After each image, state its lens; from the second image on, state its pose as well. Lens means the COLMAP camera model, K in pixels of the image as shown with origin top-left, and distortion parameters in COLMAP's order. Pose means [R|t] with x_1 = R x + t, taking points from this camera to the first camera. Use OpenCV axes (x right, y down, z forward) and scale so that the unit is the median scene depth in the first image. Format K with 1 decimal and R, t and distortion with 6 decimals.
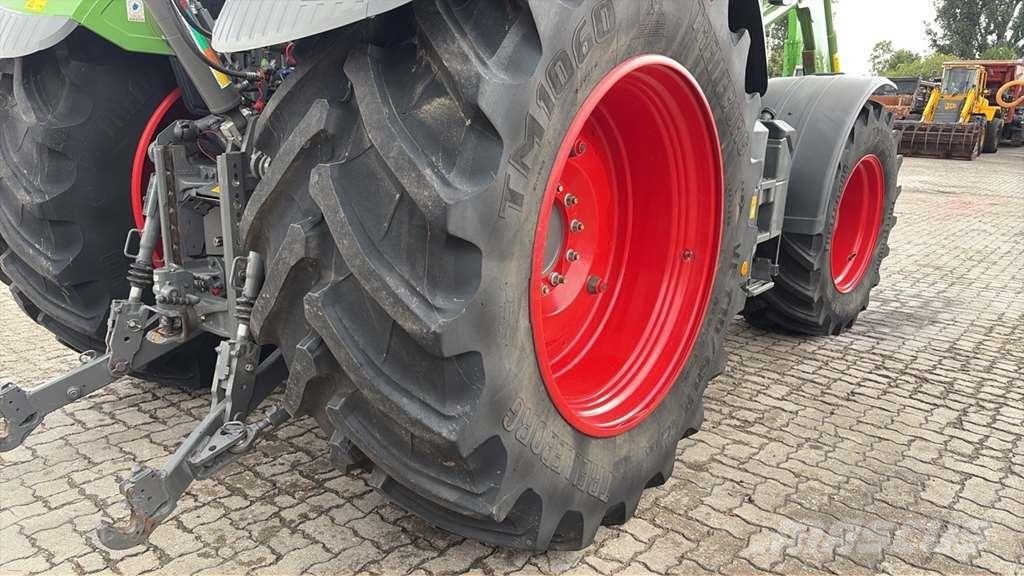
lens RADIAL K [[736.7, 0, 513.4], [0, 736.7, 296.1], [0, 0, 1]] dist [0.058209, -0.060252]
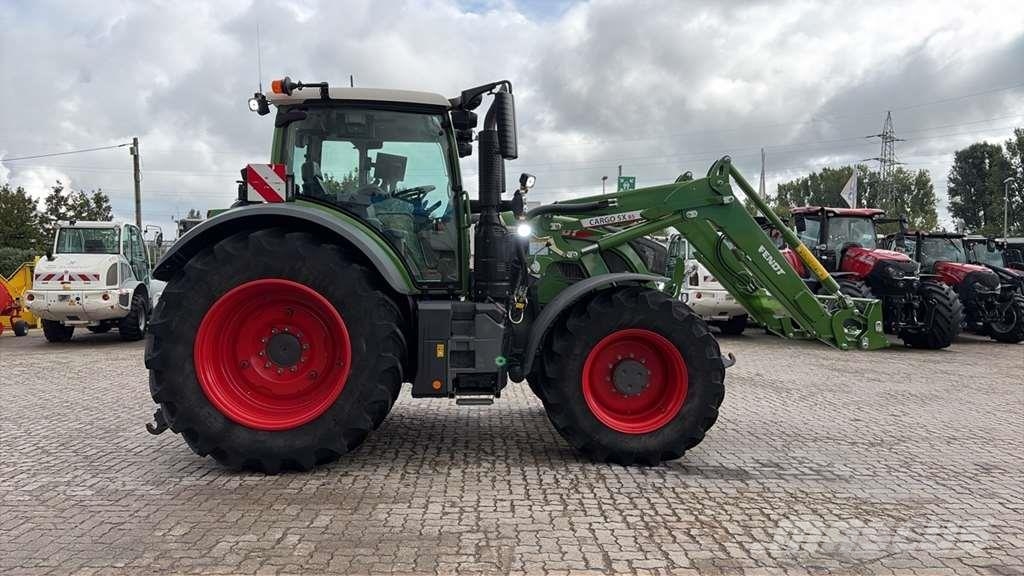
lens RADIAL K [[736.7, 0, 514.3], [0, 736.7, 289.7], [0, 0, 1]] dist [0.058209, -0.060252]
pose [[0.680643, -0.000524, -0.732615, 2.114339], [-0.174006, 0.971269, -0.162356, -0.005618], [0.711651, 0.237985, 0.660996, -0.099494]]
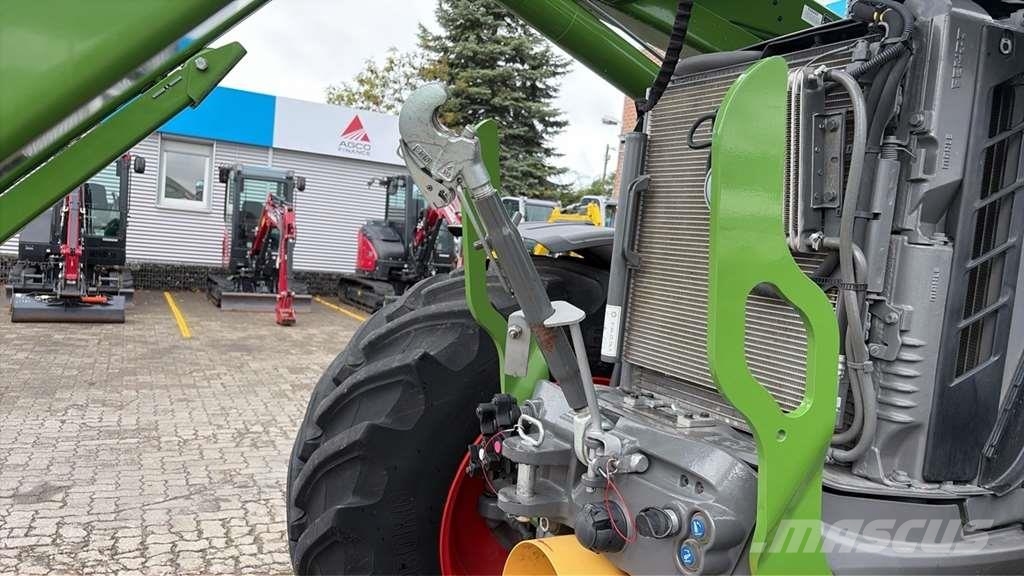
lens RADIAL K [[736.7, 0, 517.9], [0, 736.7, 308.0], [0, 0, 1]] dist [0.058209, -0.060252]
pose [[-0.917087, -0.144256, 0.371673, 0.412025], [-0.017079, 0.945604, 0.324872, -0.667174], [-0.398320, 0.291588, -0.869665, 2.425642]]
